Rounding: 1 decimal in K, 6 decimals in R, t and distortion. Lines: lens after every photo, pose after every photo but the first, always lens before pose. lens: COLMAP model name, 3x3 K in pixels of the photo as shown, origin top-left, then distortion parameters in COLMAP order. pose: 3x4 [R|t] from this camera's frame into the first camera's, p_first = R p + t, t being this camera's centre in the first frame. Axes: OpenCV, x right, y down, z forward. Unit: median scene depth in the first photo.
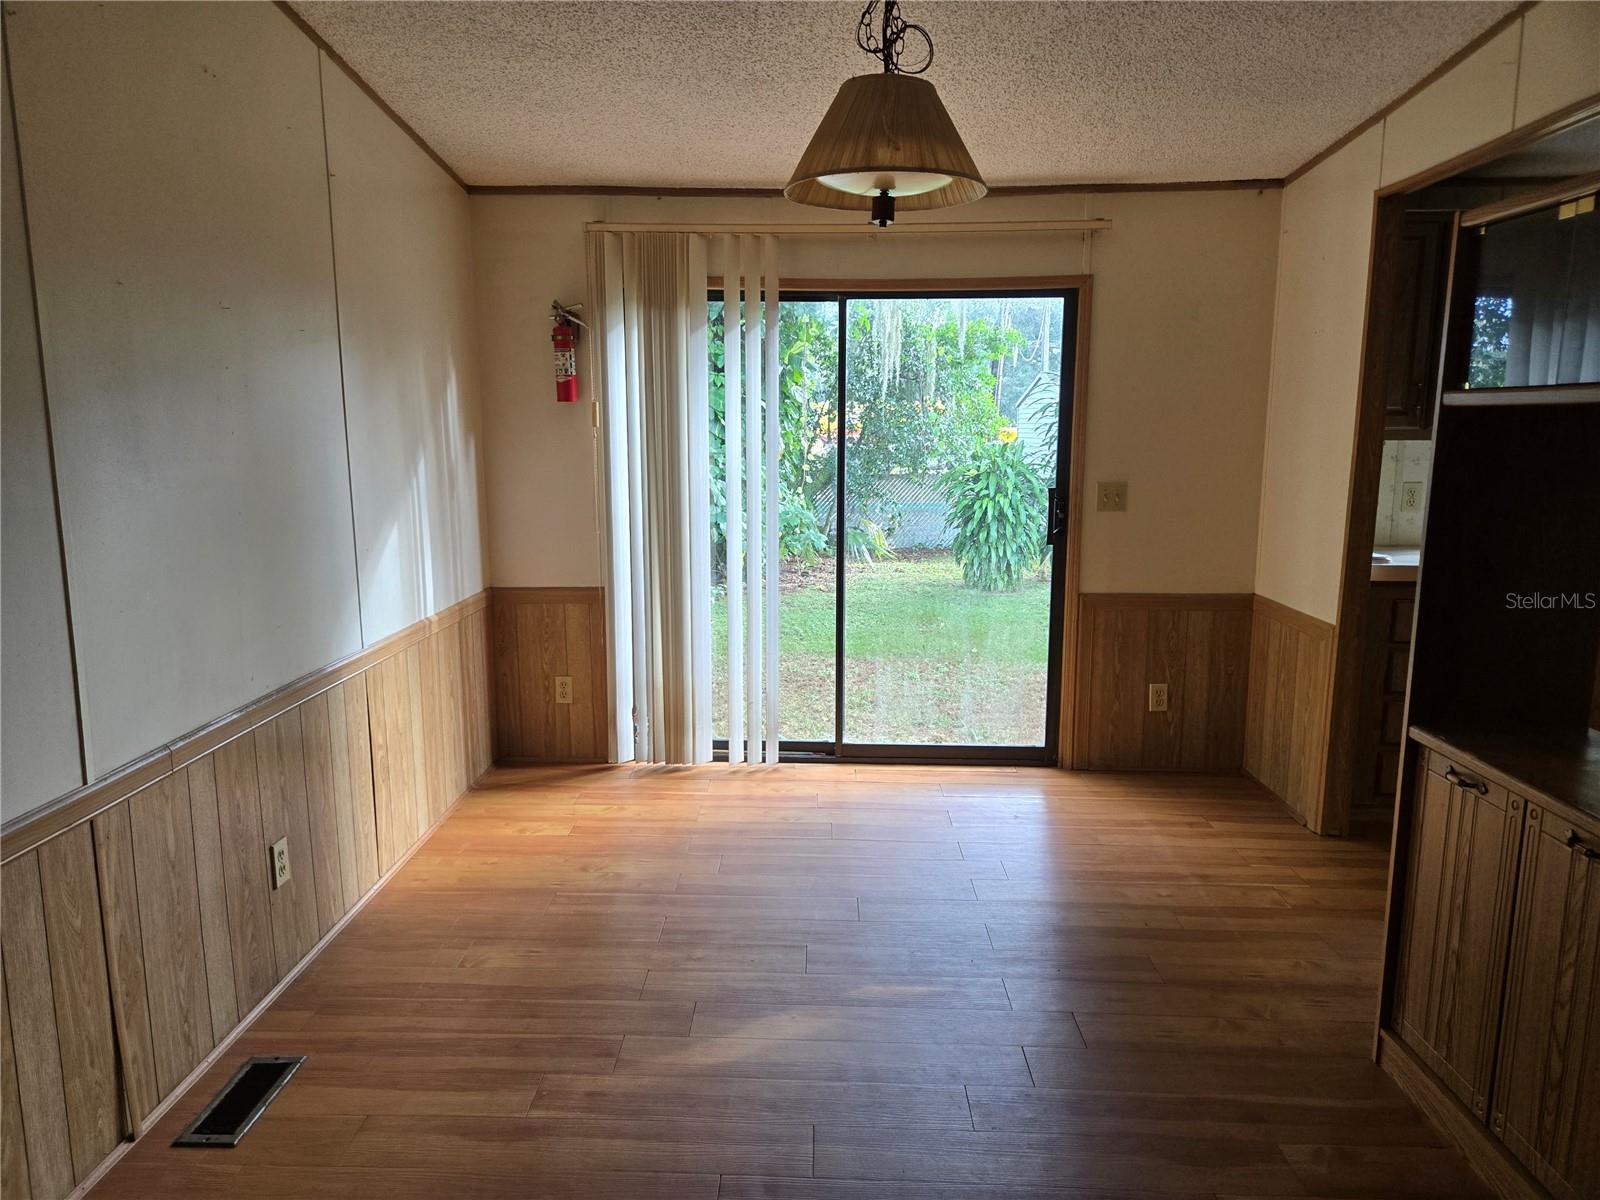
lens RADIAL K [[1073.0, 0, 800.0], [0, 1073.0, 600.0], [0, 0, 1]] dist [0.024459, 0.000296]
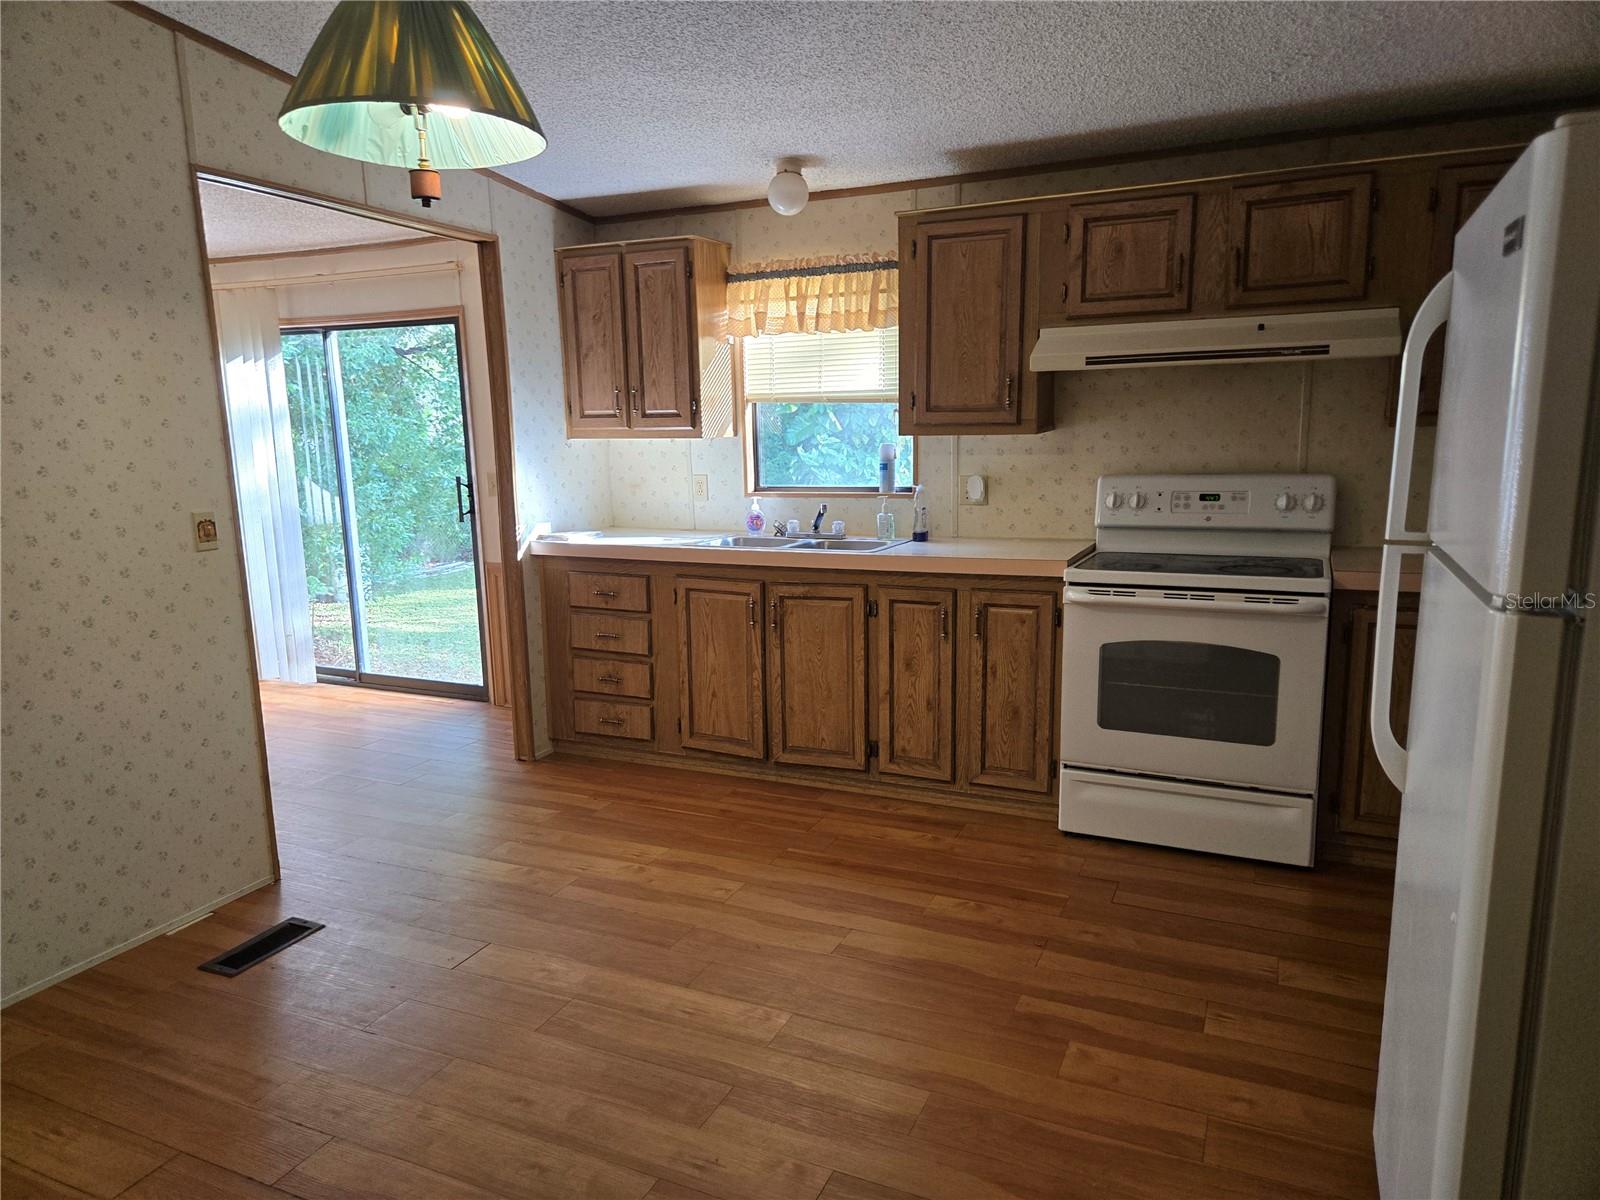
lens RADIAL K [[1044.3, 0, 800.0], [0, 1044.3, 600.0], [0, 0, 1]] dist [-0.005799, -0.002585]
pose [[0.925494, 0.044895, -0.376092, 1.771158], [-0.041260, 0.998991, 0.017721, 0.004988], [0.376508, -0.000883, 0.926413, 0.063831]]
